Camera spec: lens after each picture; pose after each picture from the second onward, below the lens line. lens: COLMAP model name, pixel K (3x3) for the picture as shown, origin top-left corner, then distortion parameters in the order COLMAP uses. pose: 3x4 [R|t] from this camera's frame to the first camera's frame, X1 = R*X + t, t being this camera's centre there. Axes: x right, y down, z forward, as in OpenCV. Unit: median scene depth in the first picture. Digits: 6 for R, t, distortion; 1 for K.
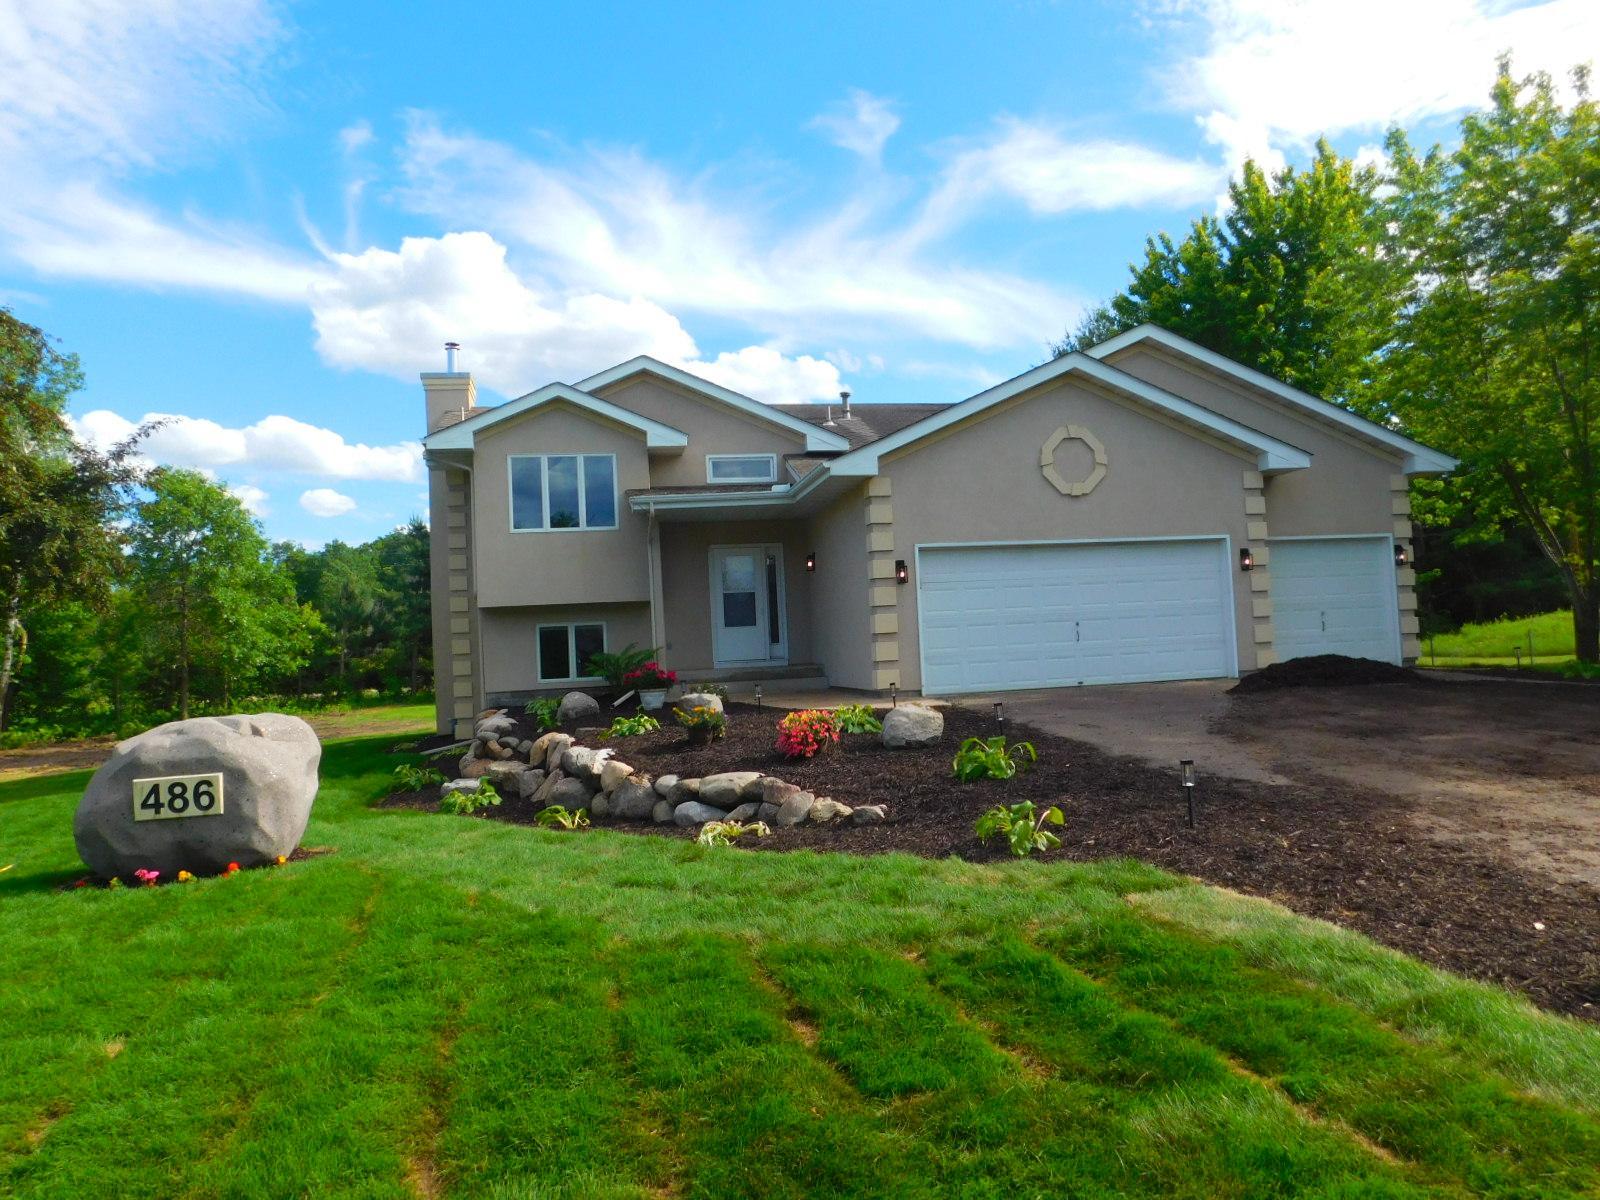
lens RADIAL K [[1150.4, 0, 800.0], [0, 1150.4, 600.0], [0, 0, 1]] dist [0.057442, -0.001404]
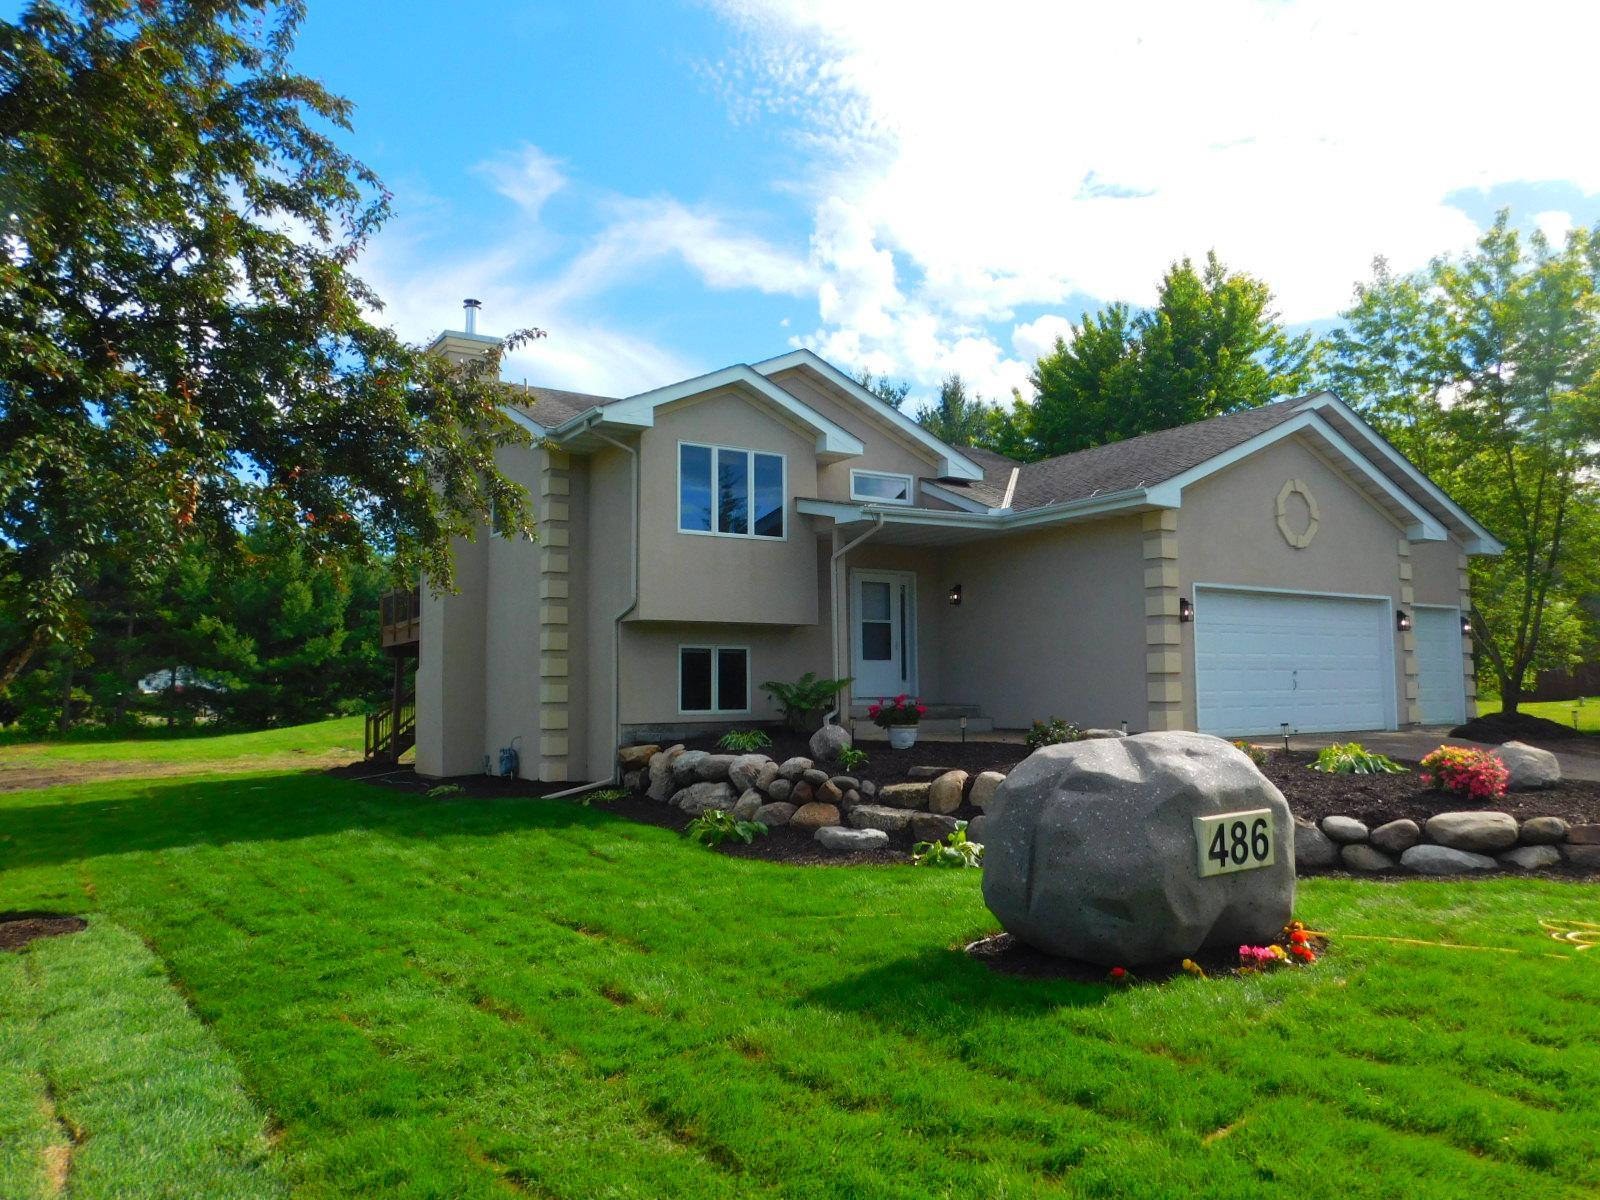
lens RADIAL K [[1136.0, 0, 800.0], [0, 1136.0, 600.0], [0, 0, 1]] dist [-0.069651, 0.003240]
pose [[0.936181, 0.071594, 0.344150, -0.491677], [-0.054629, 0.996777, -0.058754, 0.036753], [-0.347247, 0.036204, 0.937075, 0.216796]]
